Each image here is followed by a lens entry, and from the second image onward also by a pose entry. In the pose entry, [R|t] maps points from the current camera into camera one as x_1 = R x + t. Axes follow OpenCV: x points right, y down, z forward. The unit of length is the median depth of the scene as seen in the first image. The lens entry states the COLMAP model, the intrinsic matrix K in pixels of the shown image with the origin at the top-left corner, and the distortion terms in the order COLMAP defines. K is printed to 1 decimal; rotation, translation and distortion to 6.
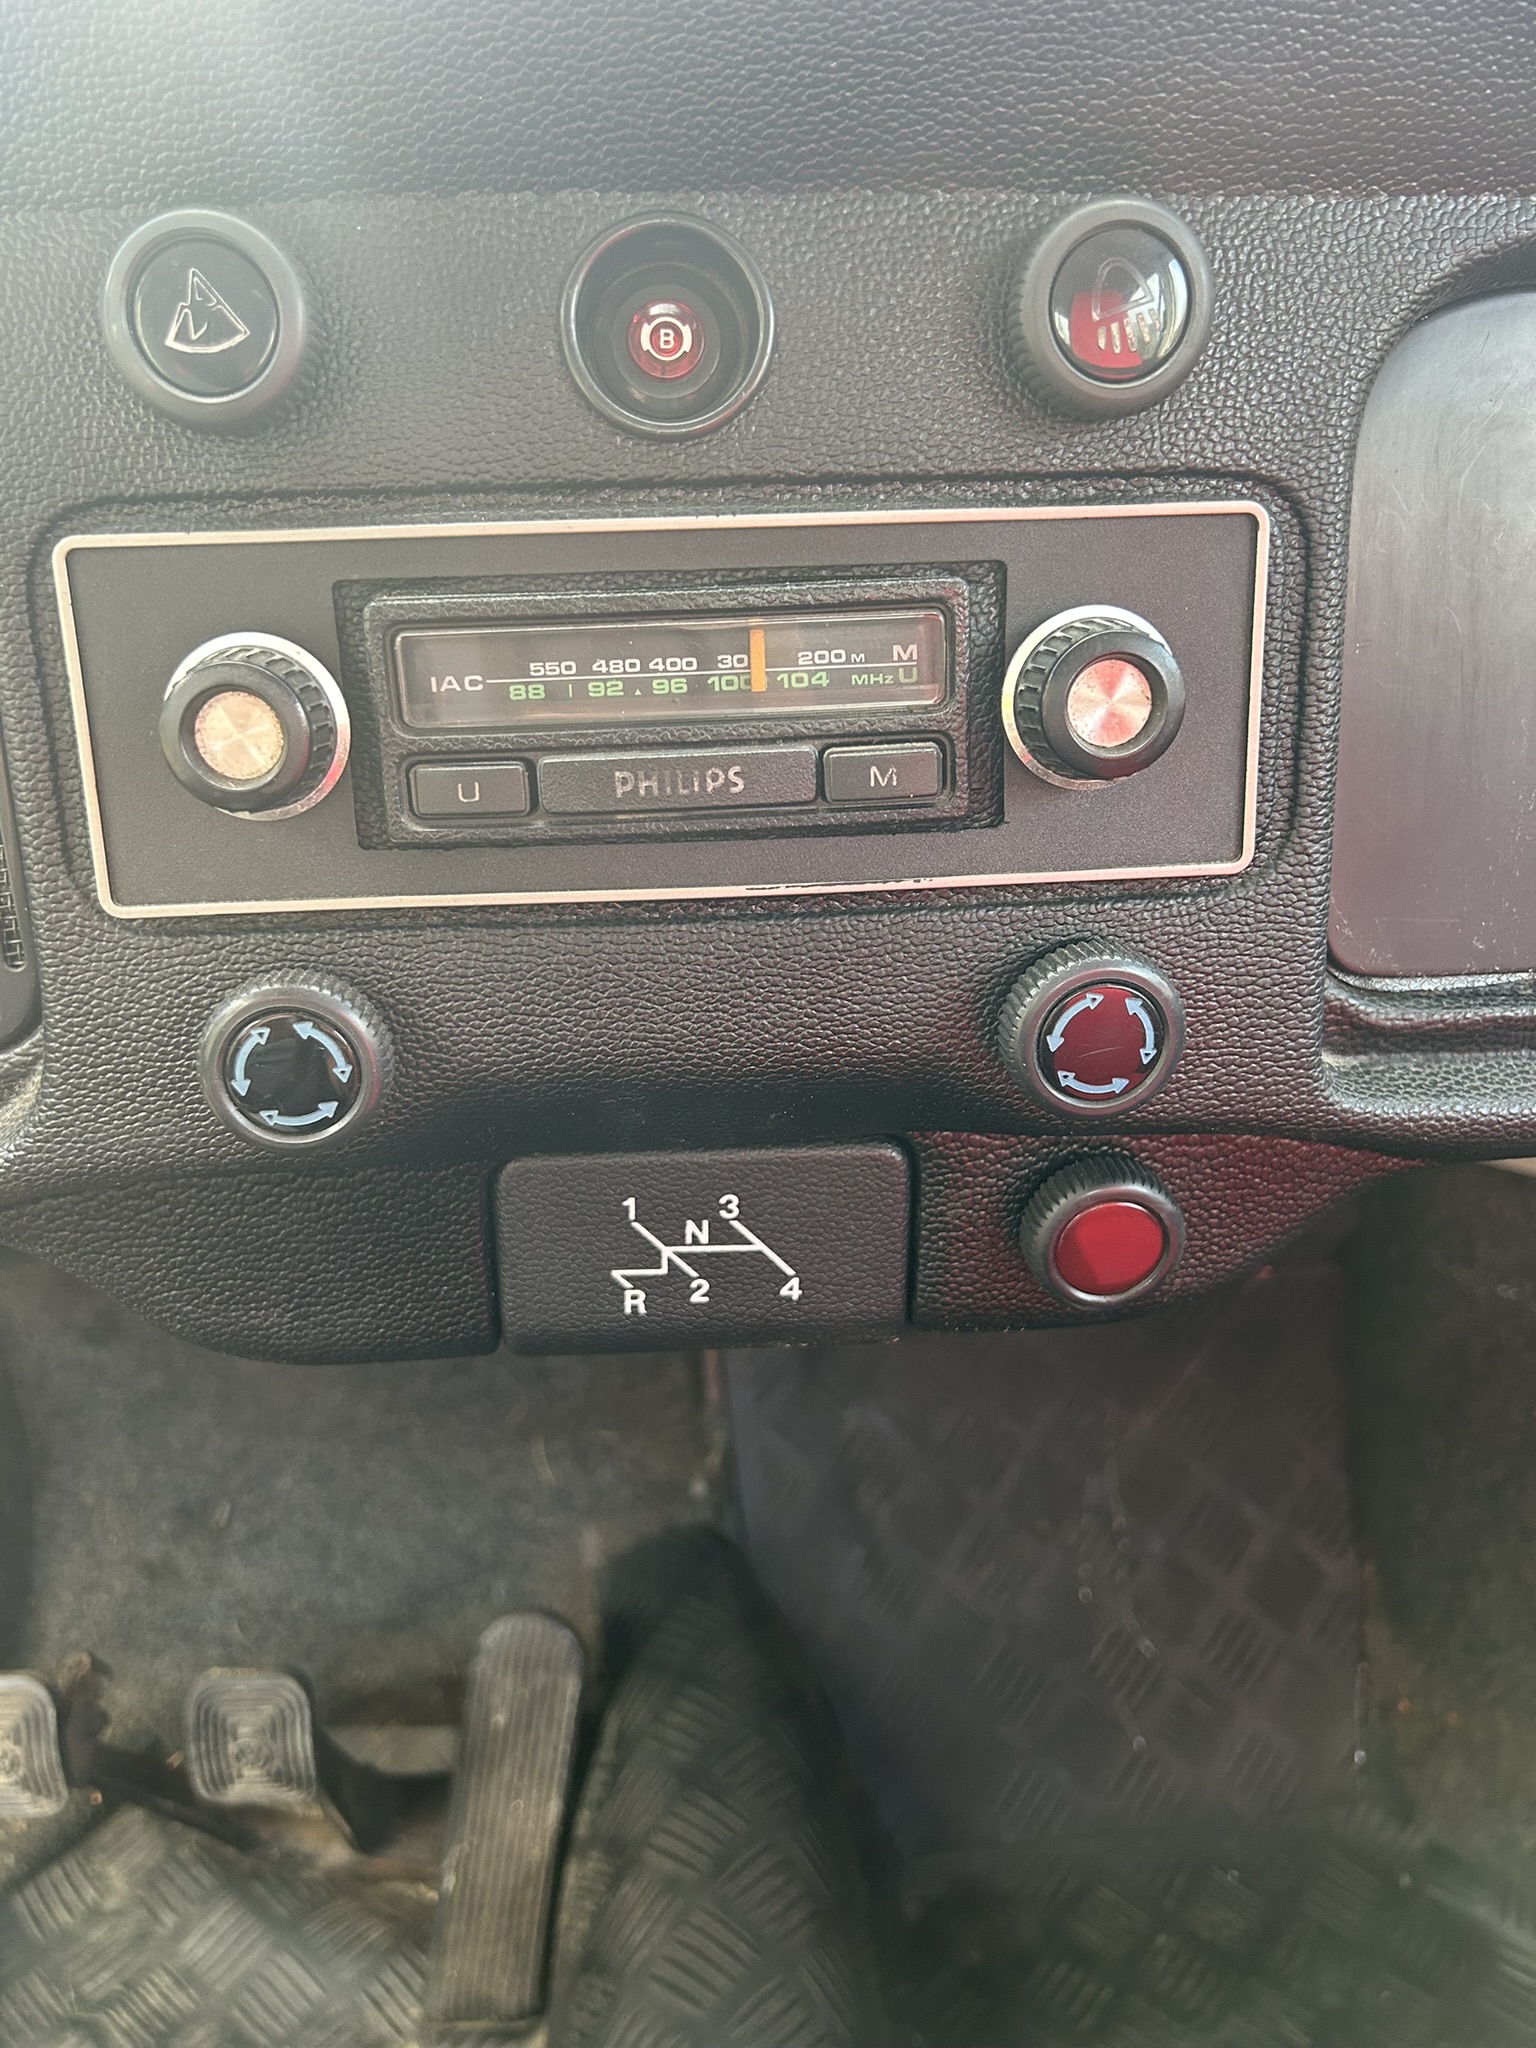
lens RADIAL K [[1541.8, 0, 742.2], [0, 1541.8, 1055.5], [0, 0, 1]] dist [0.042417, -0.049282]
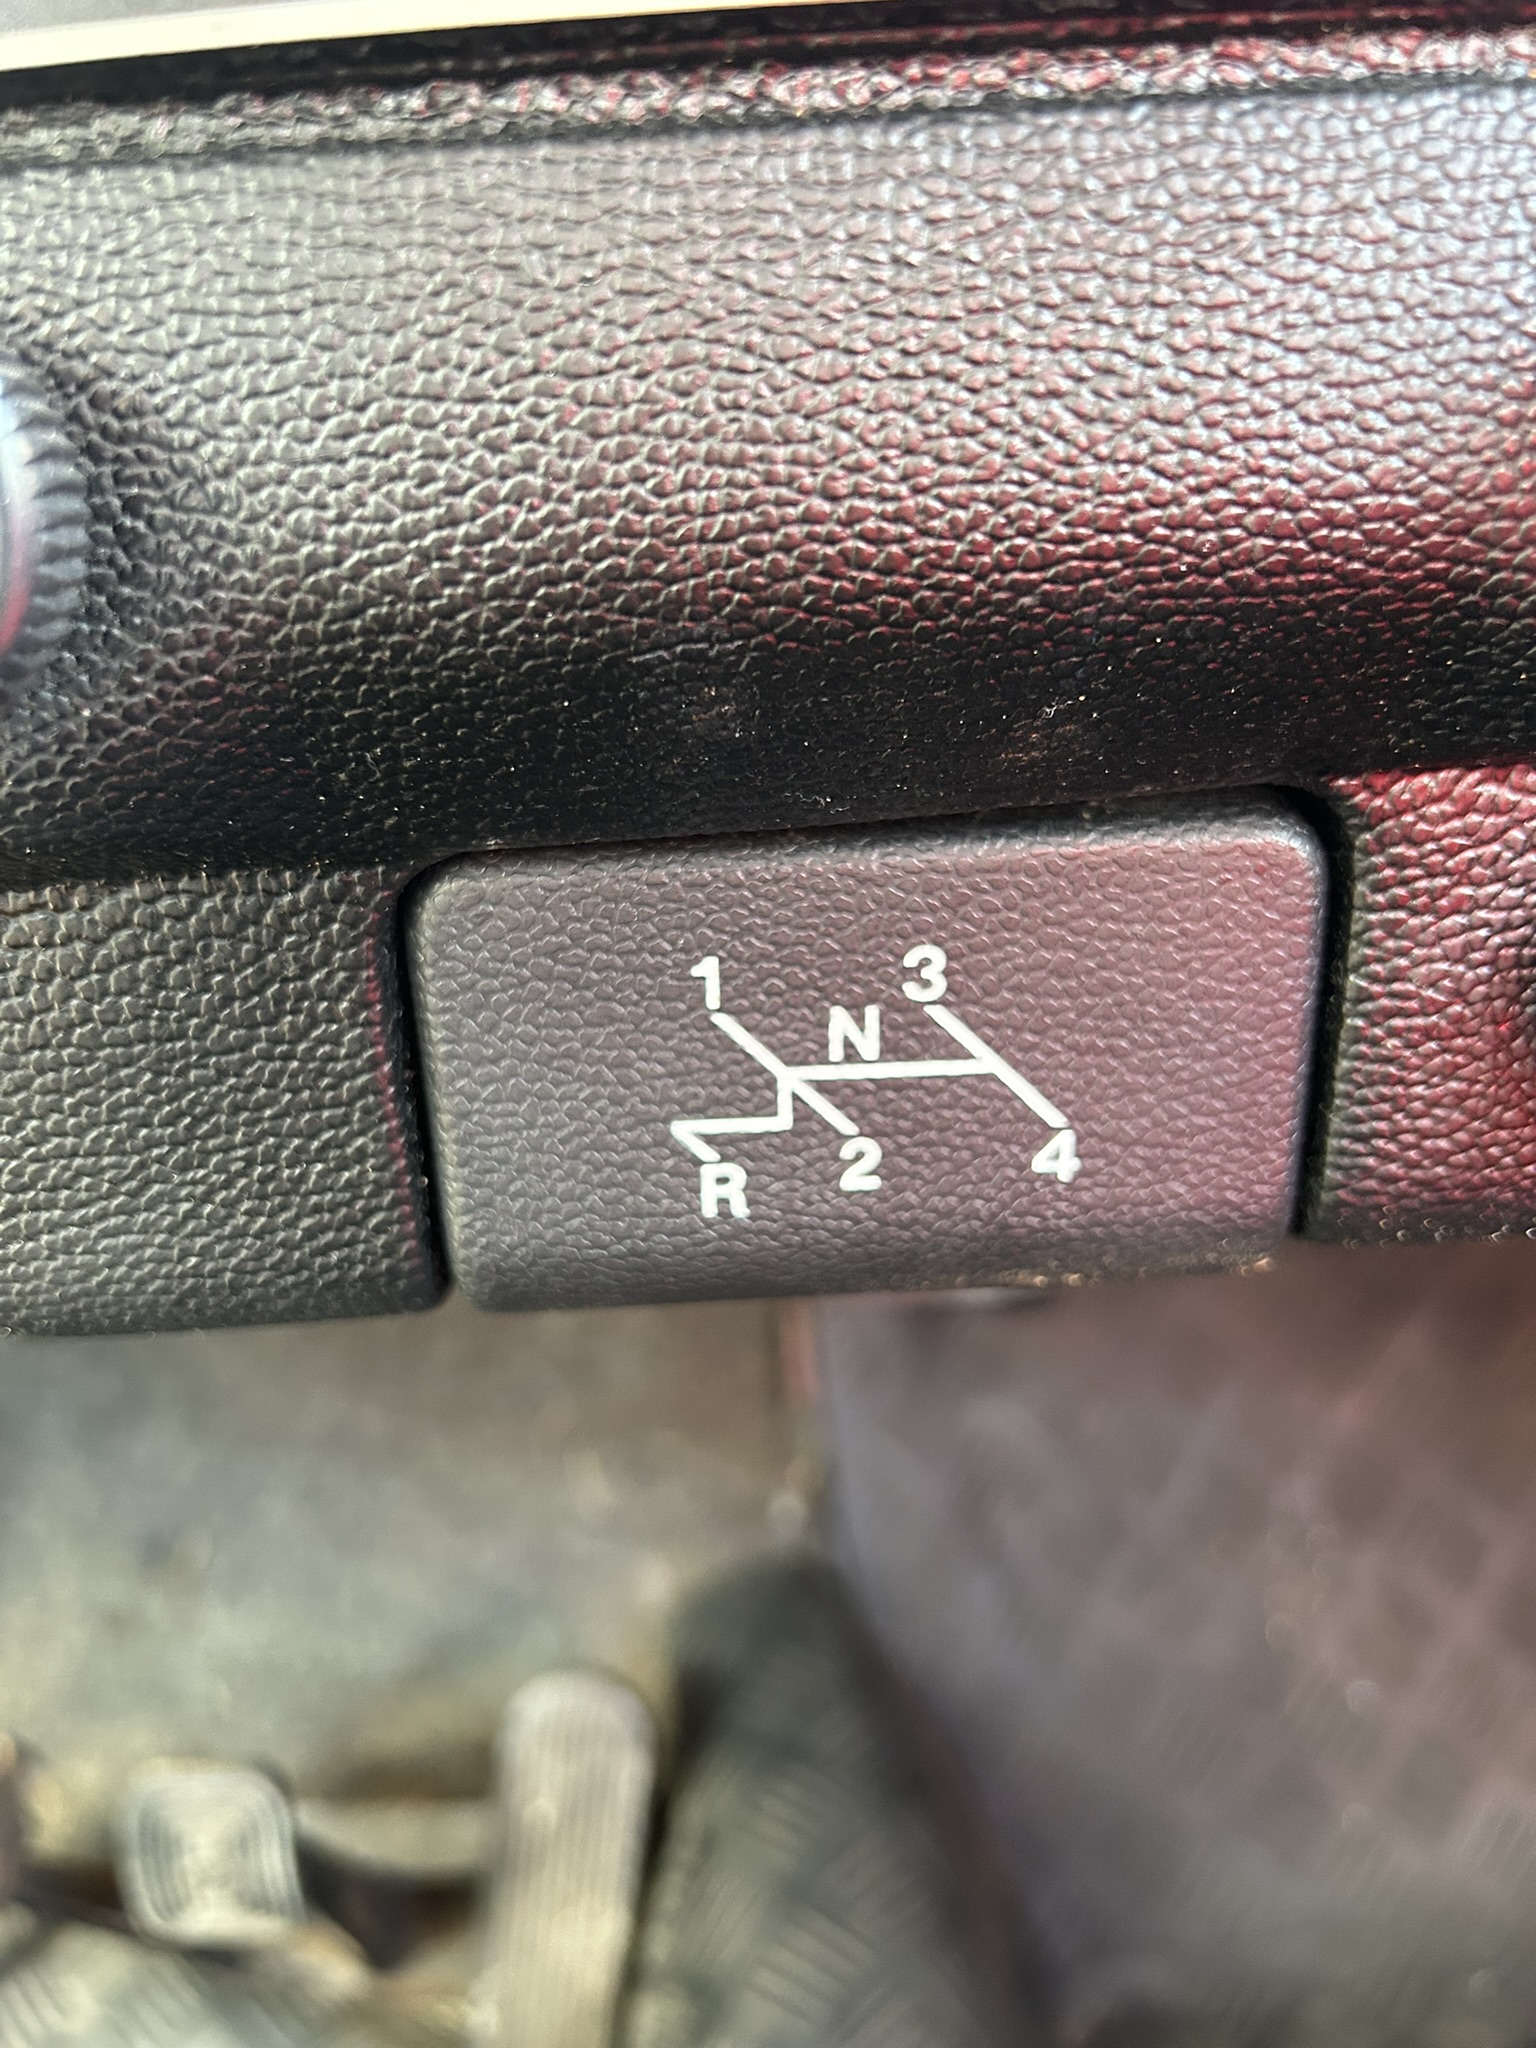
lens RADIAL K [[1541.8, 0, 732.9], [0, 1541.8, 1119.7], [0, 0, 1]] dist [0.042417, -0.049282]
pose [[0.998852, -0.025847, -0.040343, -0.046751], [0.027443, 0.998841, 0.039531, 0.118849], [0.039275, -0.040593, 0.998404, 0.527431]]
